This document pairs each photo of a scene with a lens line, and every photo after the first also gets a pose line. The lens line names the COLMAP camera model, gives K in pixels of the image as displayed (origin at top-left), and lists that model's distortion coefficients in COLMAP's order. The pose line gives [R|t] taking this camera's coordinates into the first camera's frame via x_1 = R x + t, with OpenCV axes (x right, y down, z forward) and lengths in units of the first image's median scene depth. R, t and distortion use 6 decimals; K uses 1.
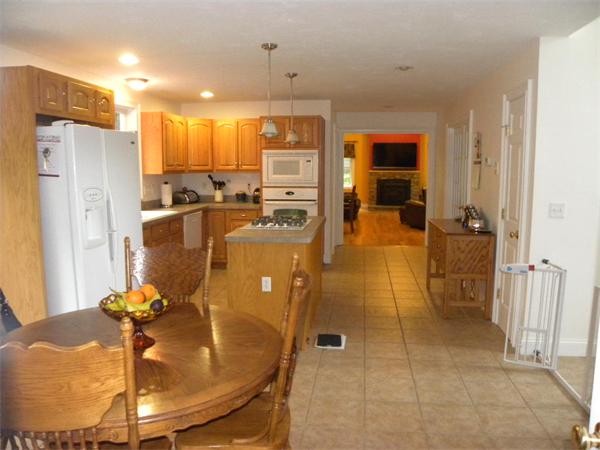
lens RADIAL K [[465.4, 0, 300.0], [0, 465.4, 221.9], [0, 0, 1]] dist [-0.137576, 0.080050]
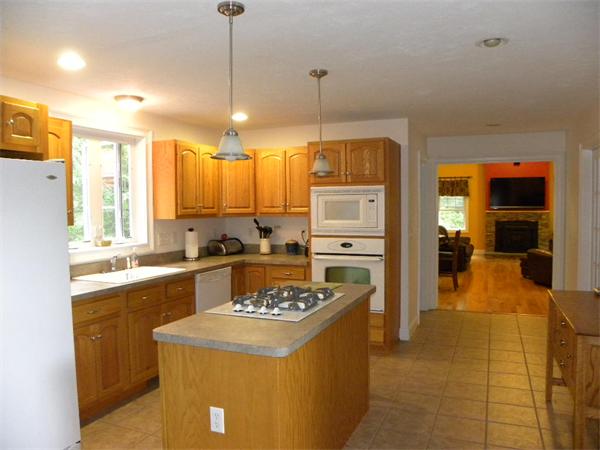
lens RADIAL K [[465.4, 0, 297.5], [0, 465.4, 223.7], [0, 0, 1]] dist [-0.137576, 0.080050]
pose [[0.964016, 0.001506, -0.265841, 0.092097], [-0.022962, 0.996719, -0.077620, -0.034917], [0.264852, 0.080931, 0.960887, 0.261388]]
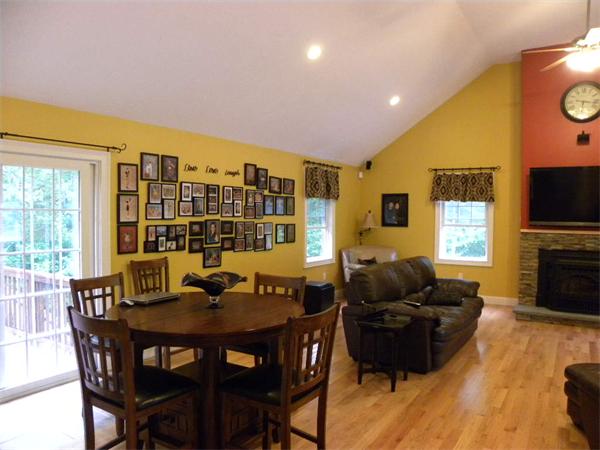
lens RADIAL K [[465.4, 0, 295.4], [0, 465.4, 224.2], [0, 0, 1]] dist [-0.137576, 0.080050]
pose [[0.910954, 0.022237, -0.411909, 0.307538], [-0.061738, 0.994649, -0.082840, -0.153963], [0.407863, 0.100894, 0.907452, 1.194970]]
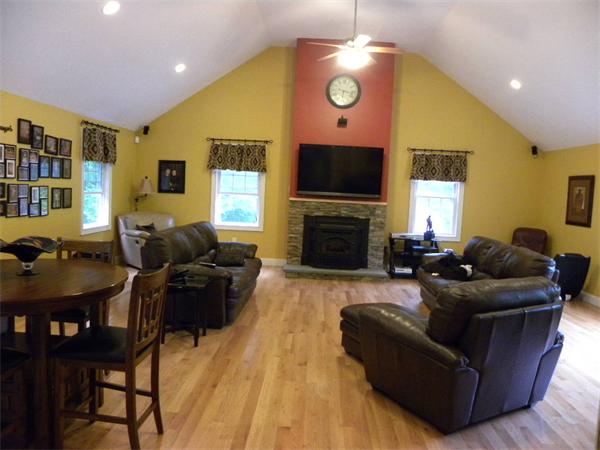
lens RADIAL K [[465.4, 0, 301.4], [0, 465.4, 222.8], [0, 0, 1]] dist [-0.137576, 0.080050]
pose [[0.993382, 0.040798, 0.107363, 0.254761], [-0.036330, 0.998404, -0.043244, -0.144198], [-0.108956, 0.039057, 0.993279, 1.150395]]
